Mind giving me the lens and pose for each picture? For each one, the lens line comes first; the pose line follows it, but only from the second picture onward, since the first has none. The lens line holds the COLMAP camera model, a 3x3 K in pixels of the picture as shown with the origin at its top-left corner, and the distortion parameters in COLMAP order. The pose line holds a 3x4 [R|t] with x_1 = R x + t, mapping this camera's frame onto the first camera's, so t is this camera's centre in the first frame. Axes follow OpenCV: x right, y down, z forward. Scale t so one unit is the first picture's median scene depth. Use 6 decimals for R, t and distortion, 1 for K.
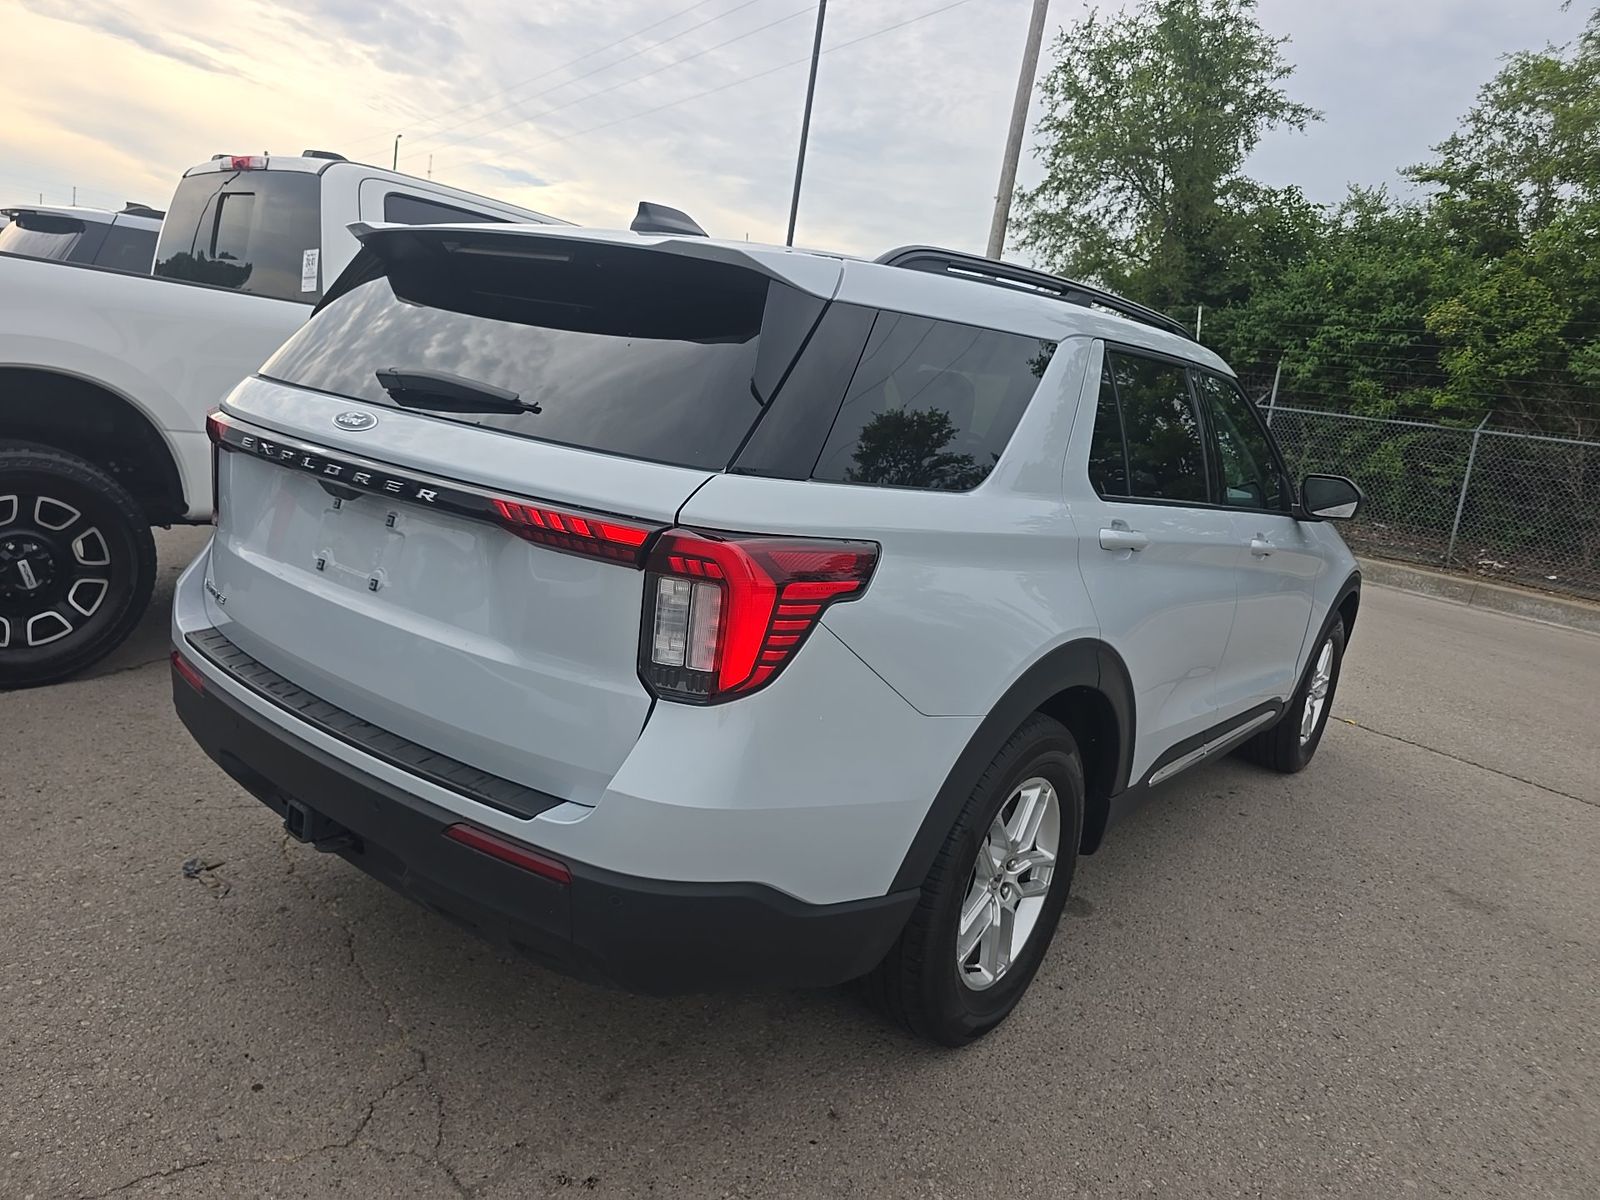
lens RADIAL K [[1099.1, 0, 800.0], [0, 1099.1, 600.0], [0, 0, 1]] dist [0.004504, 0.000466]
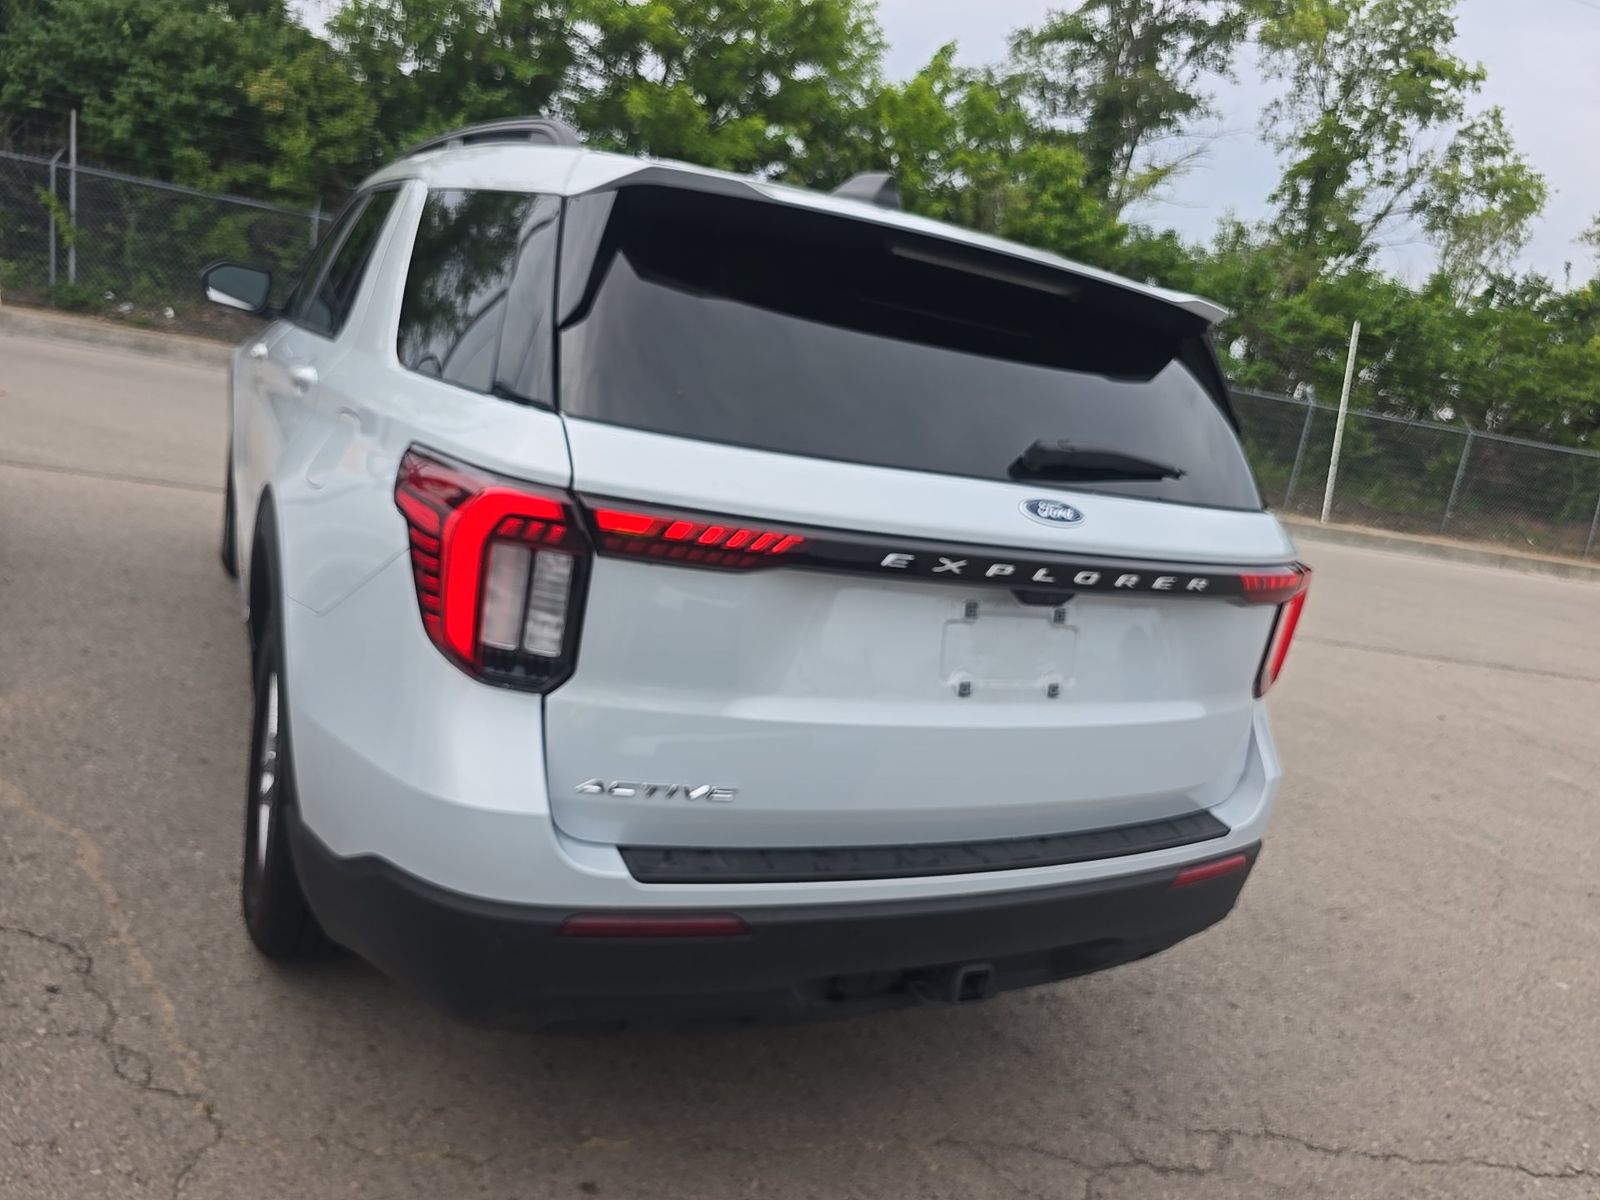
lens RADIAL K [[1098.8, 0, 800.0], [0, 1098.8, 600.0], [0, 0, 1]] dist [0.046817, -0.049929]
pose [[0.438385, -0.255795, 0.861619, -0.171571], [0.058145, 0.964710, 0.256816, -0.045372], [-0.896904, -0.062486, 0.437788, 0.111745]]
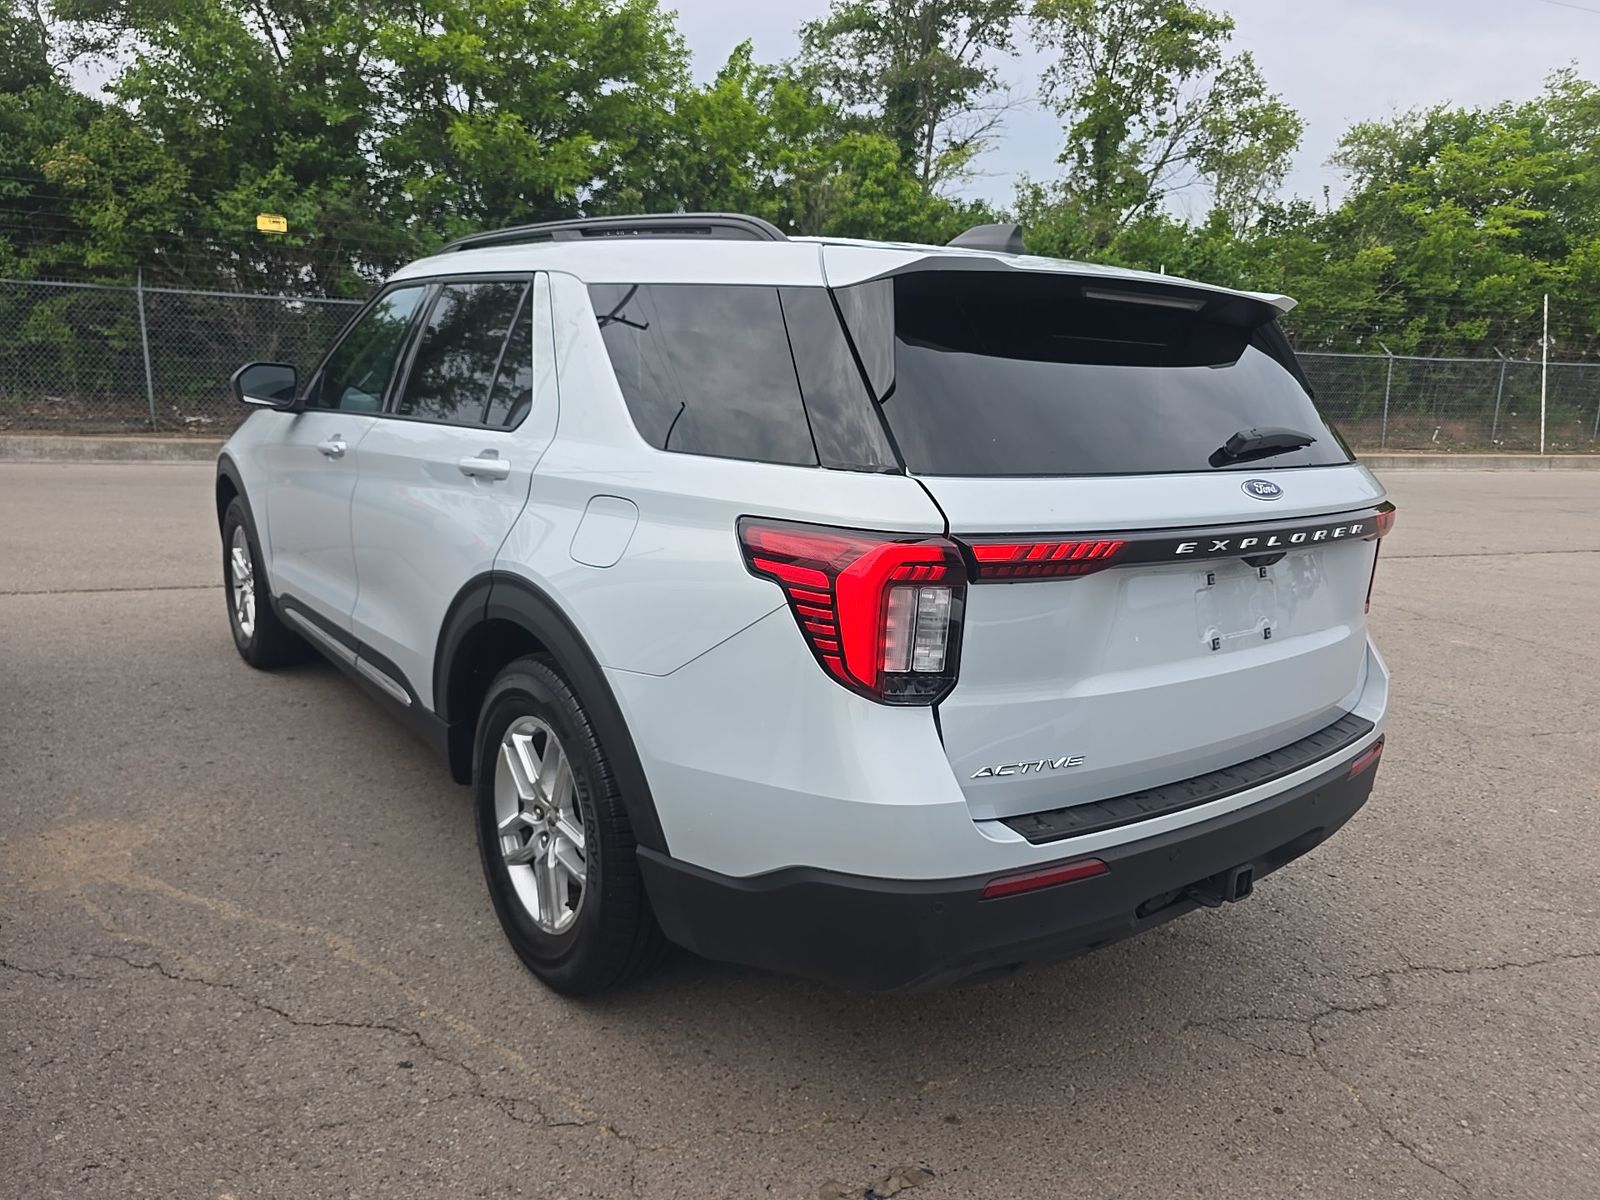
lens RADIAL K [[1087.9, 0, 800.0], [0, 1087.9, 600.0], [0, 0, 1]] dist [0.050264, -0.046768]
pose [[0.268927, -0.321397, 0.907955, -0.207378], [0.179642, 0.942878, 0.280551, -0.060133], [-0.946259, 0.087659, 0.311302, 0.153237]]
